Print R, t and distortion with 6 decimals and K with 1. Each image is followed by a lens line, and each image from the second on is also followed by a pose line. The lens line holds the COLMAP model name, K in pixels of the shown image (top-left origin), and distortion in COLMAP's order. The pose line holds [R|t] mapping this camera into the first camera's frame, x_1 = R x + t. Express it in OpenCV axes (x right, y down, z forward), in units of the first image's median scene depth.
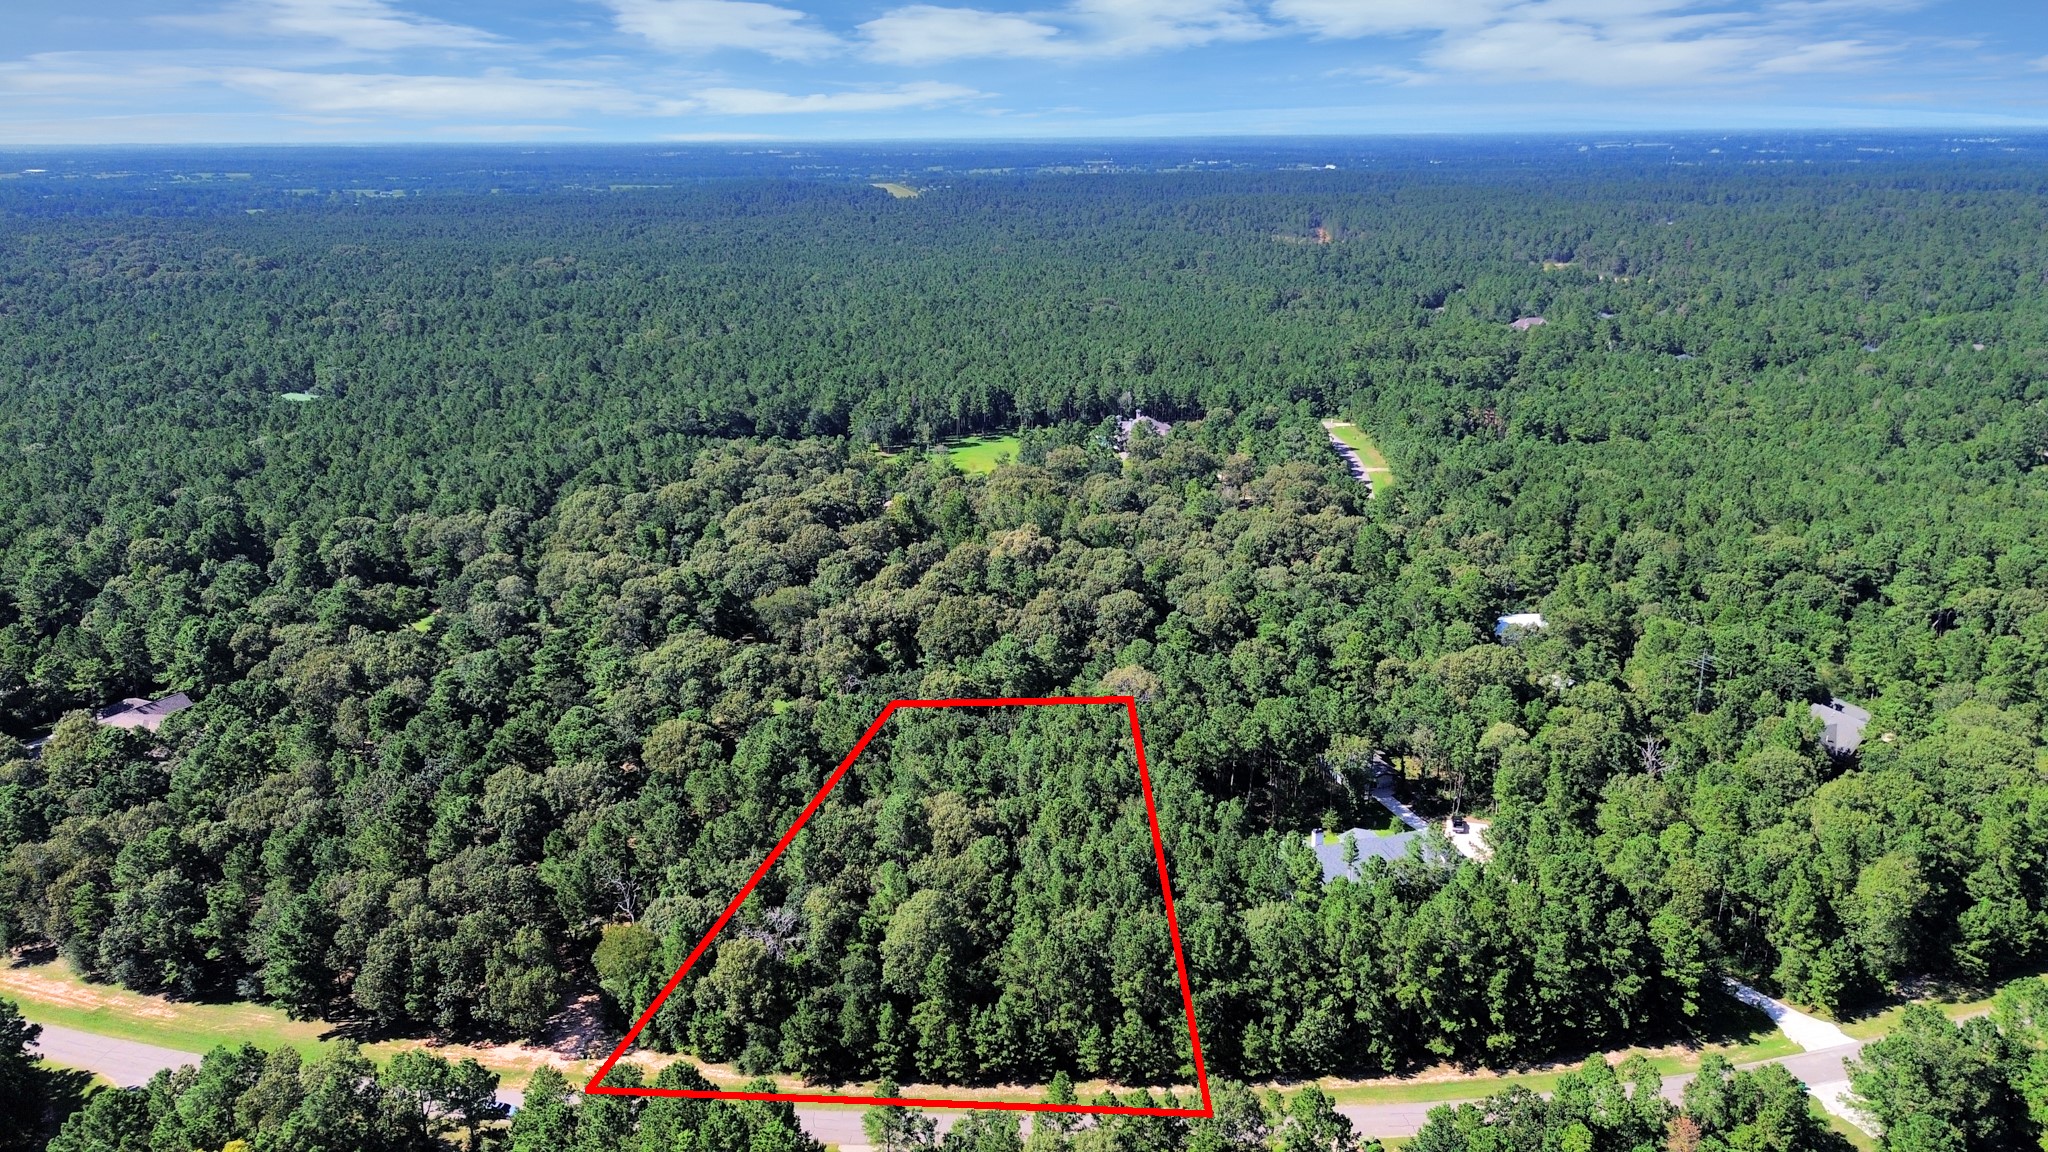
lens RADIAL K [[1466.5, 0, 1004.7], [0, 1466.5, 596.9], [0, 0, 1]] dist [0.066724, -0.065579]
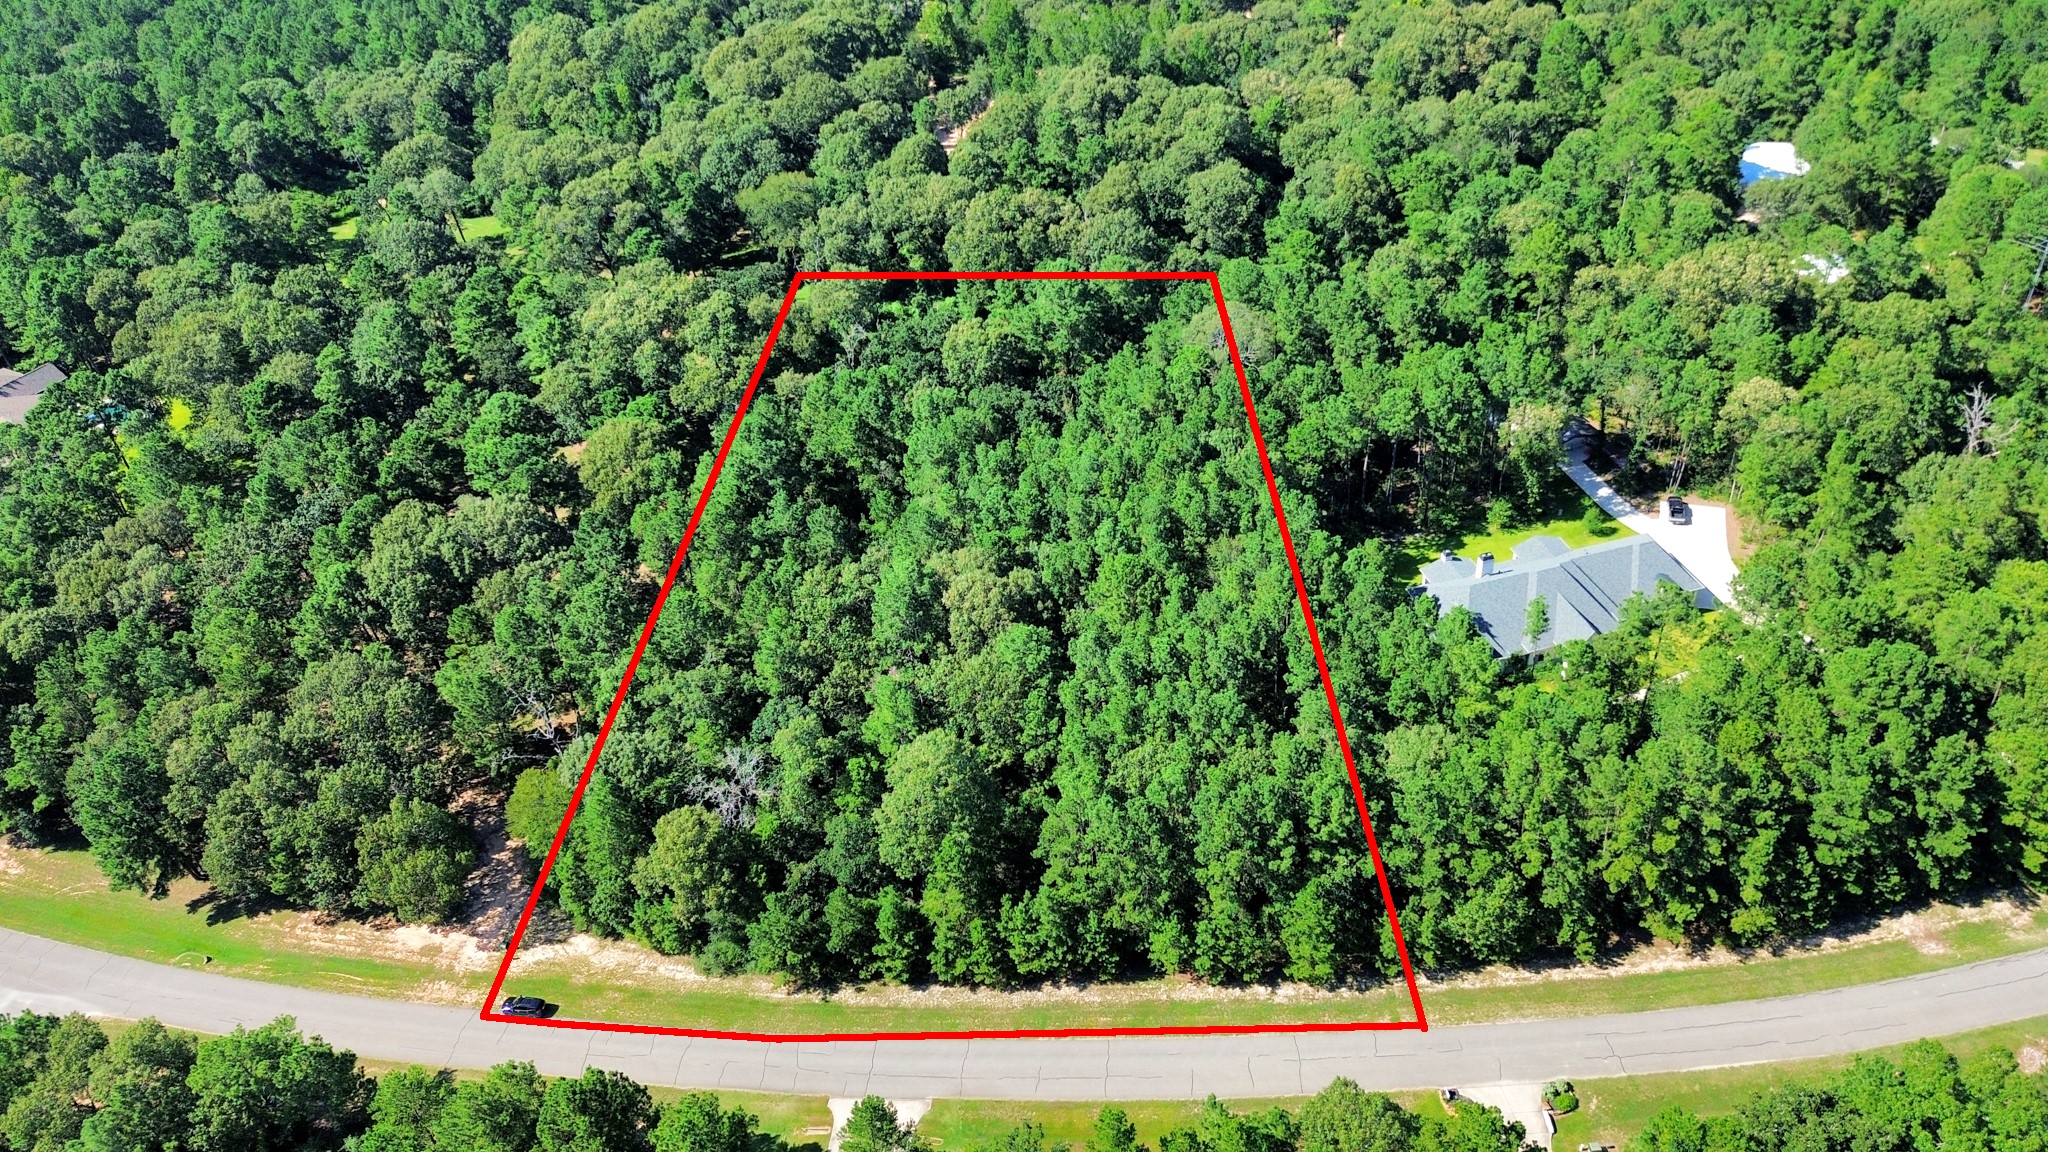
lens RADIAL K [[1466.5, 0, 1004.7], [0, 1466.5, 596.9], [0, 0, 1]] dist [0.066724, -0.065579]
pose [[0.996240, -0.032683, -0.080231, 0.033749], [0.059077, 0.933667, 0.353236, -0.094432], [0.063364, -0.356648, 0.932088, 0.300617]]
